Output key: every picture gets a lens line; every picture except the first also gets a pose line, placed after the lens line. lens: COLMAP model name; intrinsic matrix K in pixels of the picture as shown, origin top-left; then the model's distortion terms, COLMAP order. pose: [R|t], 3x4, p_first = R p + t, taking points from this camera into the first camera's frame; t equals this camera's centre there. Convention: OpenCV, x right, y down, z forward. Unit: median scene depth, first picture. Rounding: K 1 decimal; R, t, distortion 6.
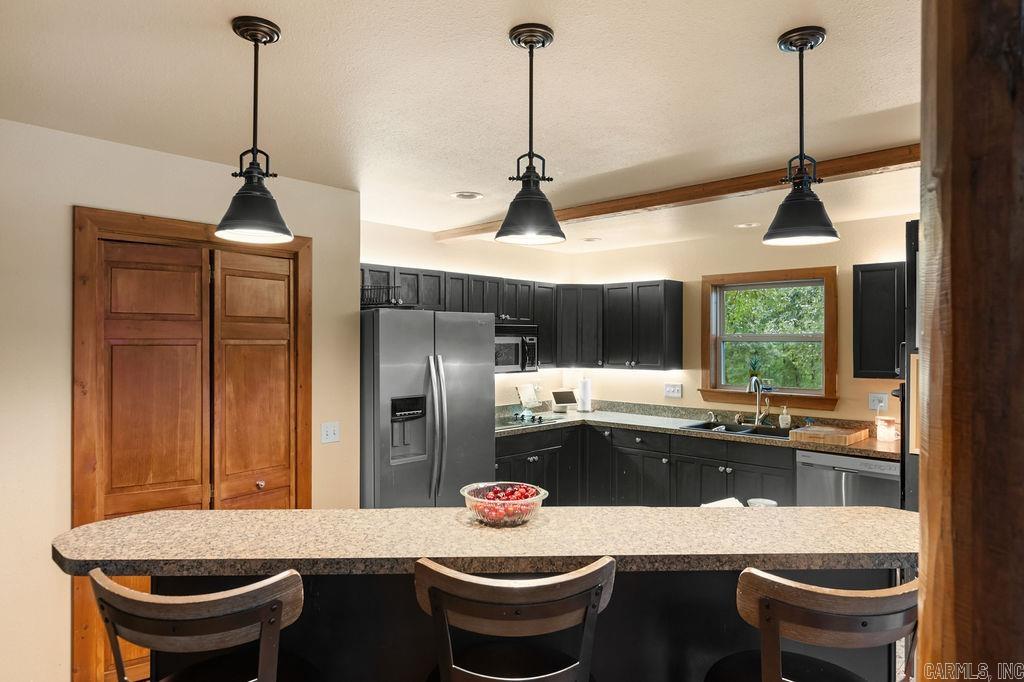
lens RADIAL K [[603.6, 0, 510.6], [0, 603.6, 340.4], [0, 0, 1]] dist [0.003956, 0.000718]
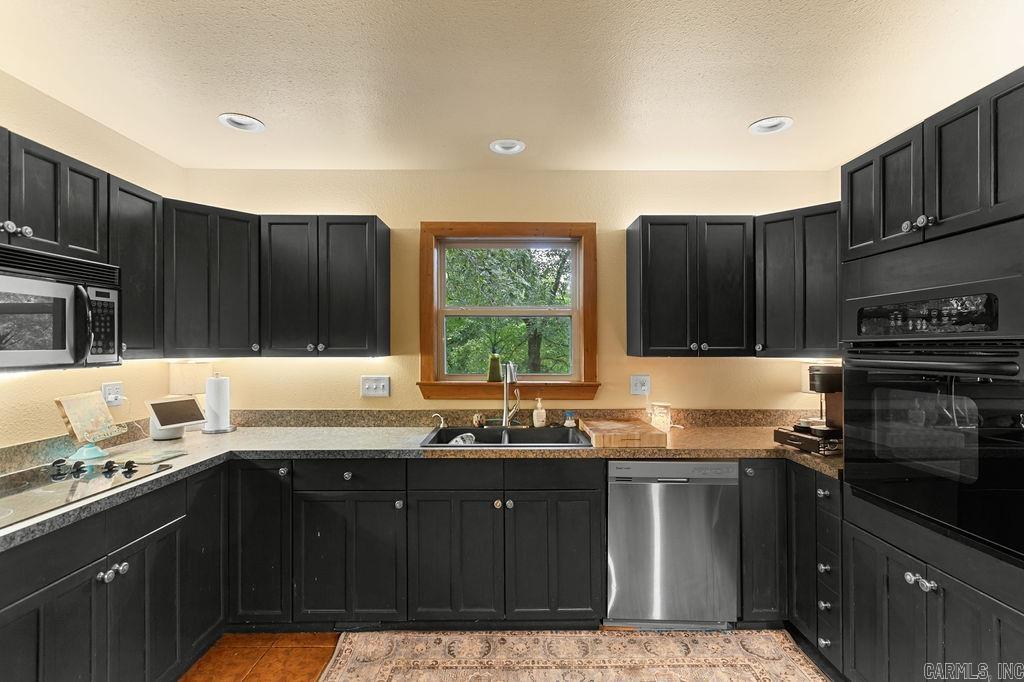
lens RADIAL K [[485.1, 0, 519.2], [0, 485.1, 346.5], [0, 0, 1]] dist [0.003521, -0.000942]
pose [[0.719424, -0.003634, 0.694561, 0.005401], [-0.001898, 0.999972, 0.007197, 0.034355], [-0.694568, -0.006496, 0.719398, 0.512689]]
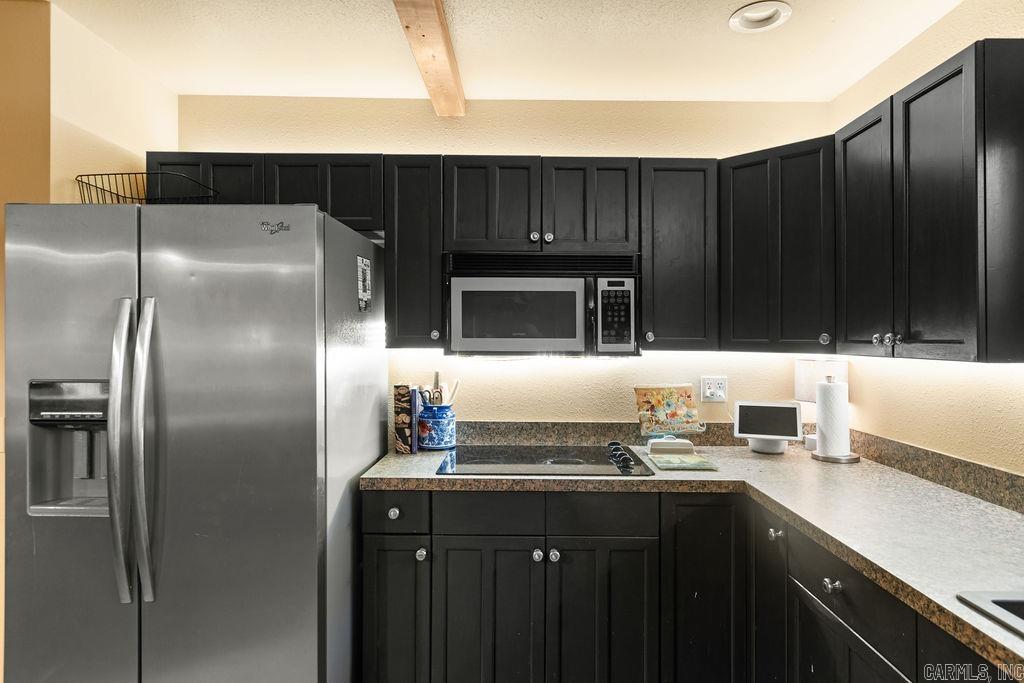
lens RADIAL K [[572.4, 0, 517.0], [0, 572.4, 337.9], [0, 0, 1]] dist [0.005941, 0.000172]
pose [[0.683883, 0.003750, -0.729582, 0.296747], [-0.002298, 0.999993, 0.002985, 0.038049], [0.729588, -0.000365, 0.683887, 0.645421]]
